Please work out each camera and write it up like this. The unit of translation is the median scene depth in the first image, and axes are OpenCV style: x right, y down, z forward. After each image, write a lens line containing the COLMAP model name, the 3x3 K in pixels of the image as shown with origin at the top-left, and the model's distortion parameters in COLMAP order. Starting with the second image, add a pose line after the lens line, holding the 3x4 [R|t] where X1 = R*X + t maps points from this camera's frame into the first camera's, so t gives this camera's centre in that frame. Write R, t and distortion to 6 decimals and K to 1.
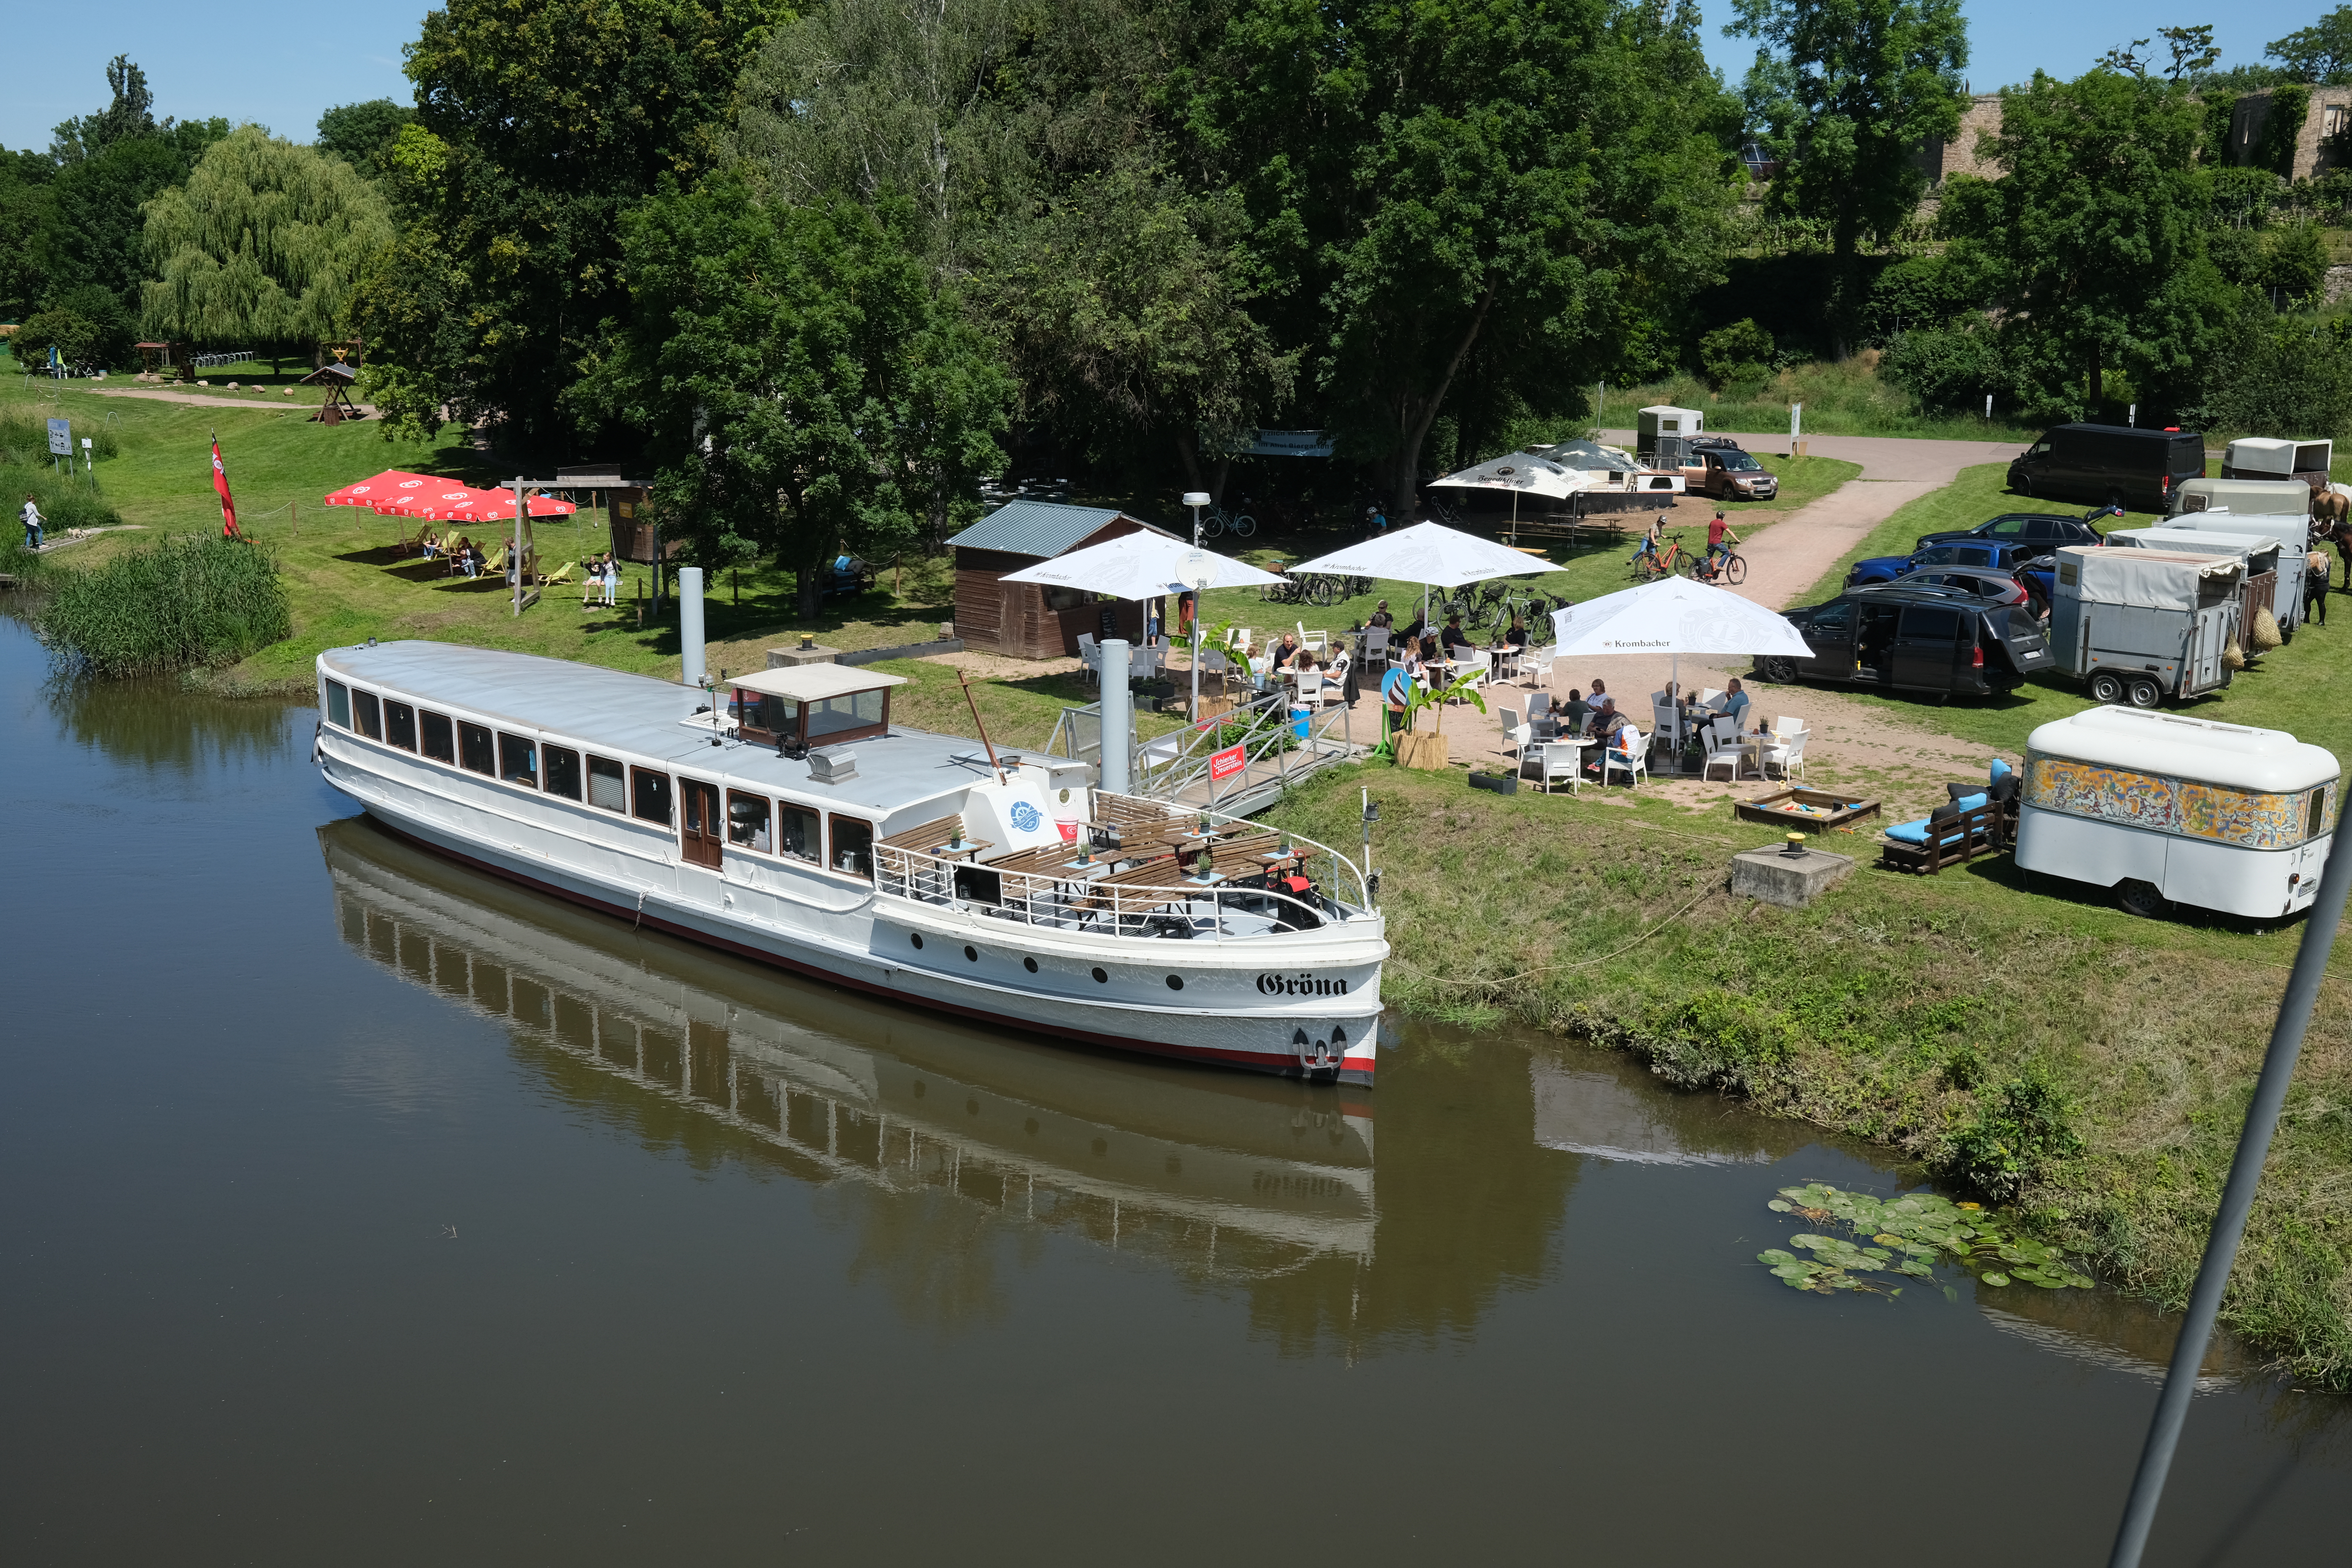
lens RADIAL K [[2376.3, 0, 1189.3], [0, 2376.3, 788.7], [0, 0, 1]] dist [-0.059893, 0.161370]
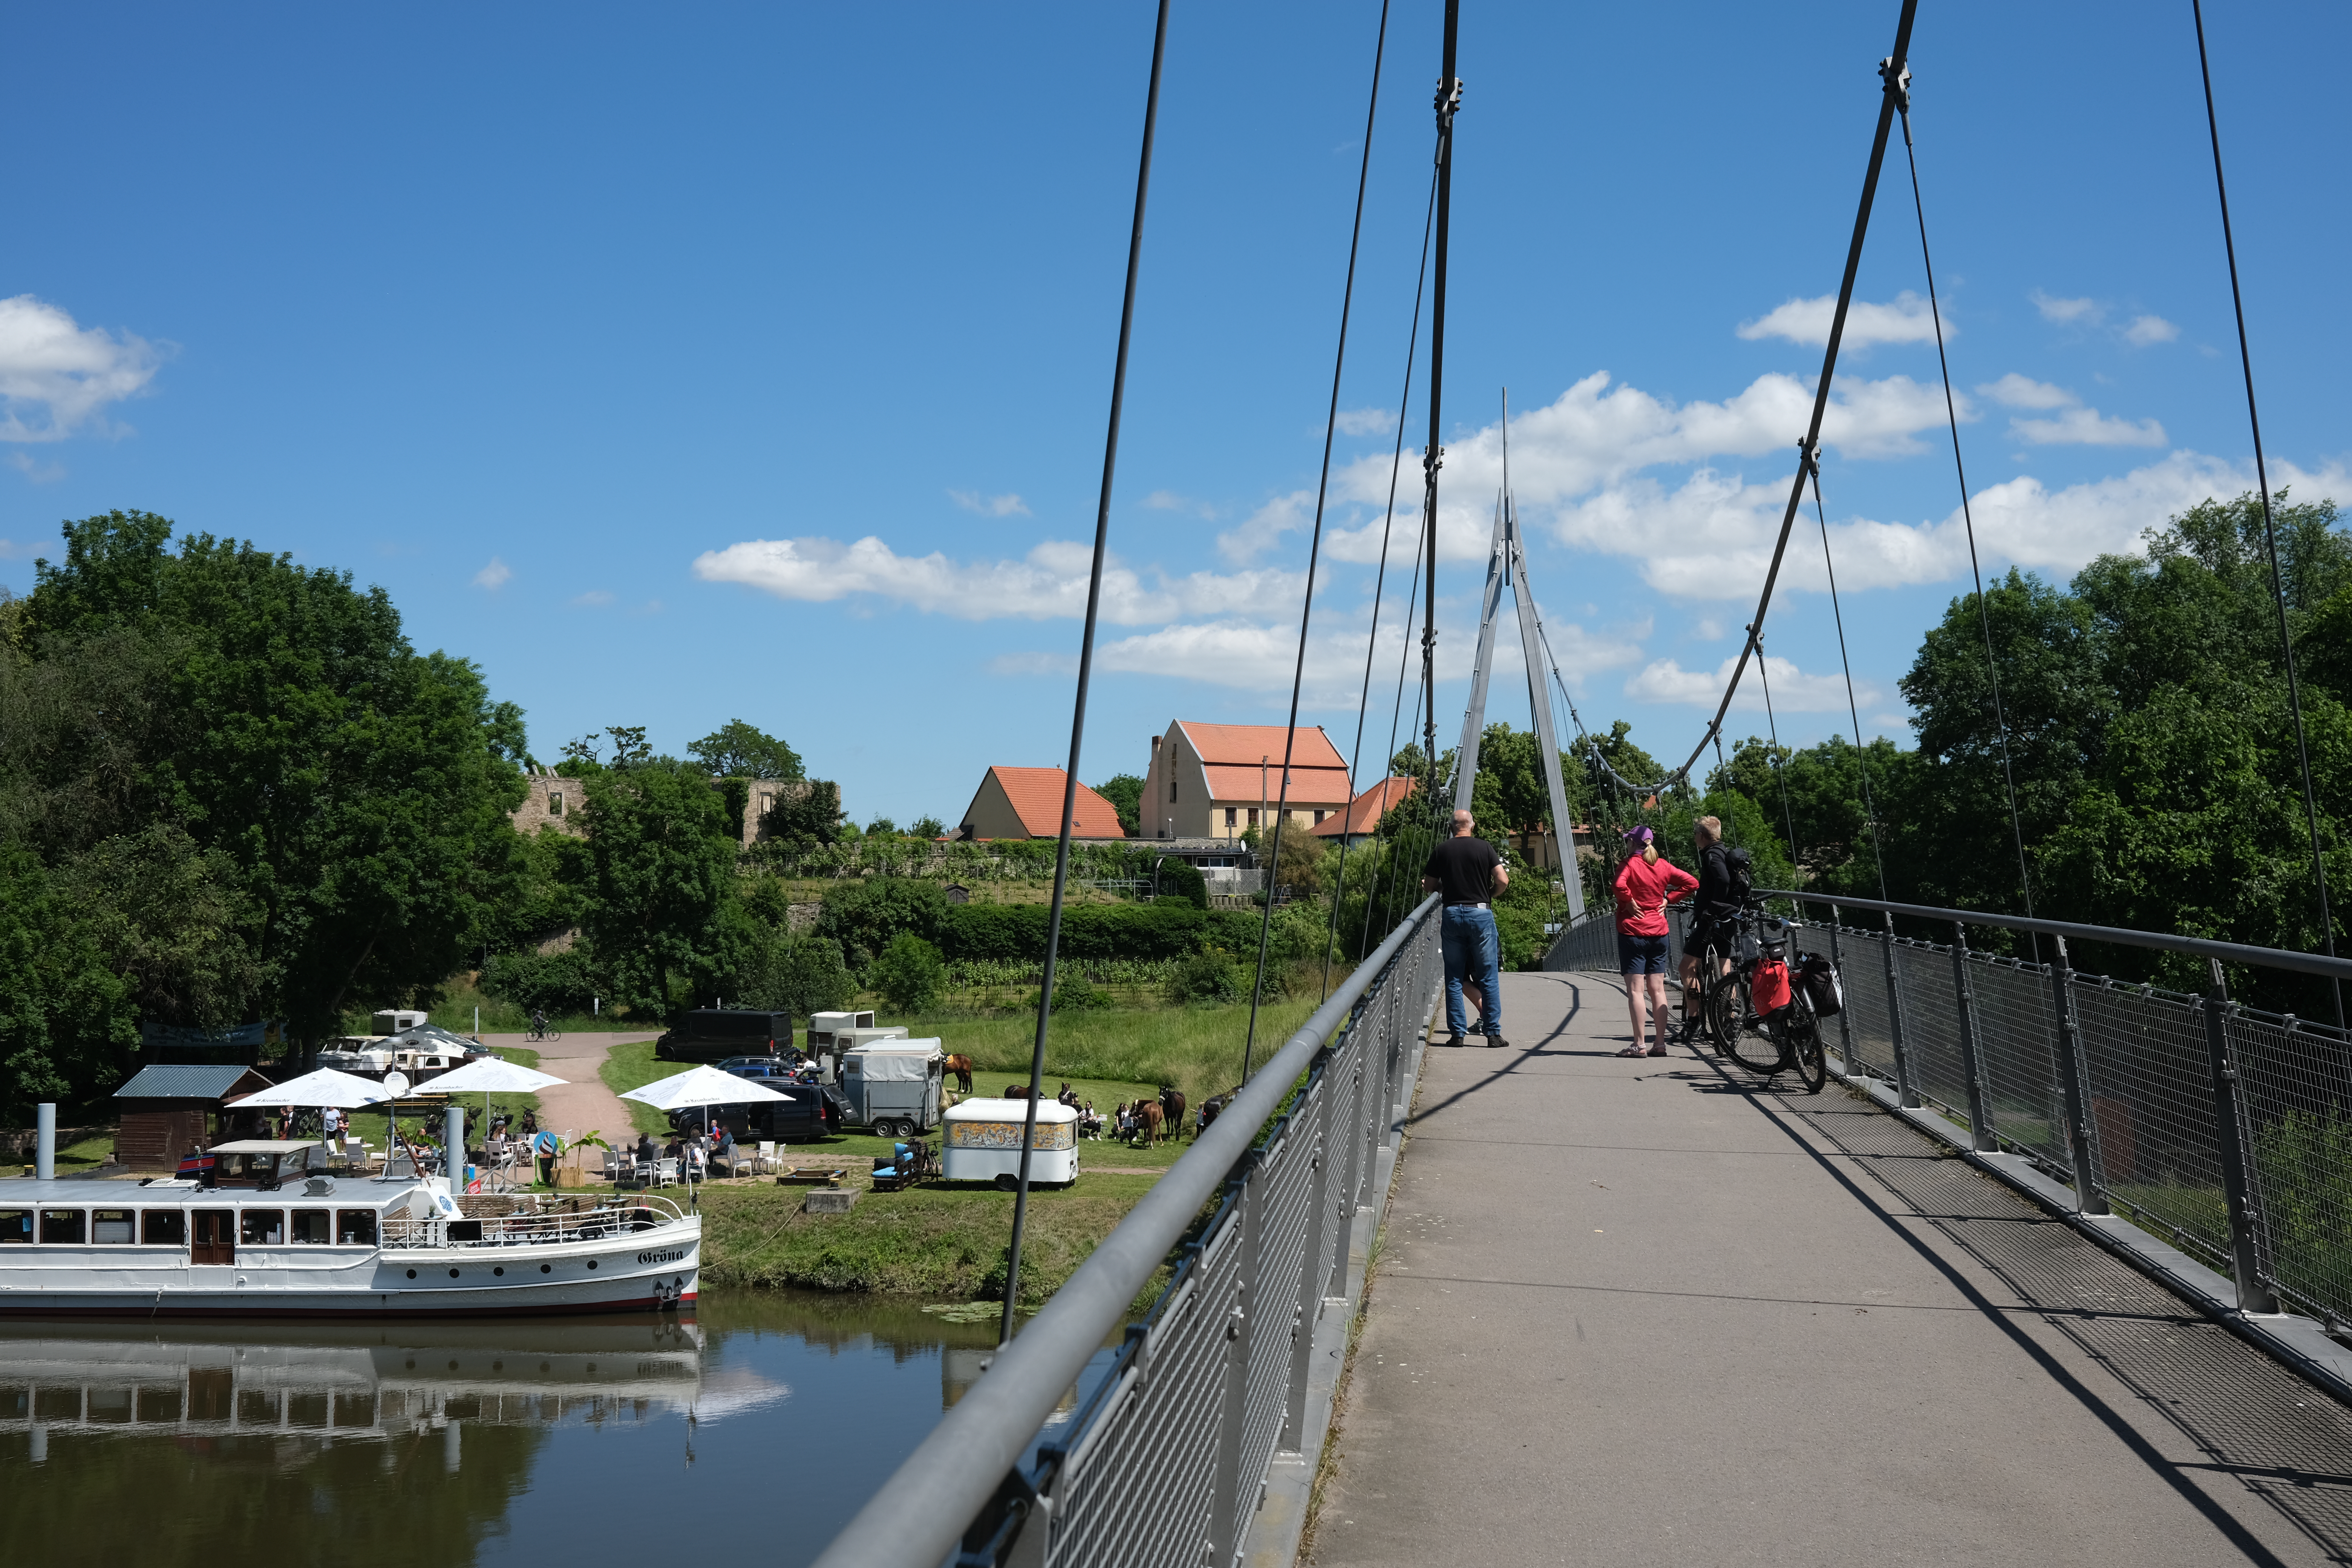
lens RADIAL K [[2376.3, 0, 1189.3], [0, 2376.3, 788.7], [0, 0, 1]] dist [-0.059893, 0.161370]
pose [[0.775514, 0.025701, 0.630807, -0.414213], [0.143841, 0.965699, -0.216184, 0.094796], [-0.614726, 0.258390, 0.745216, -0.392678]]
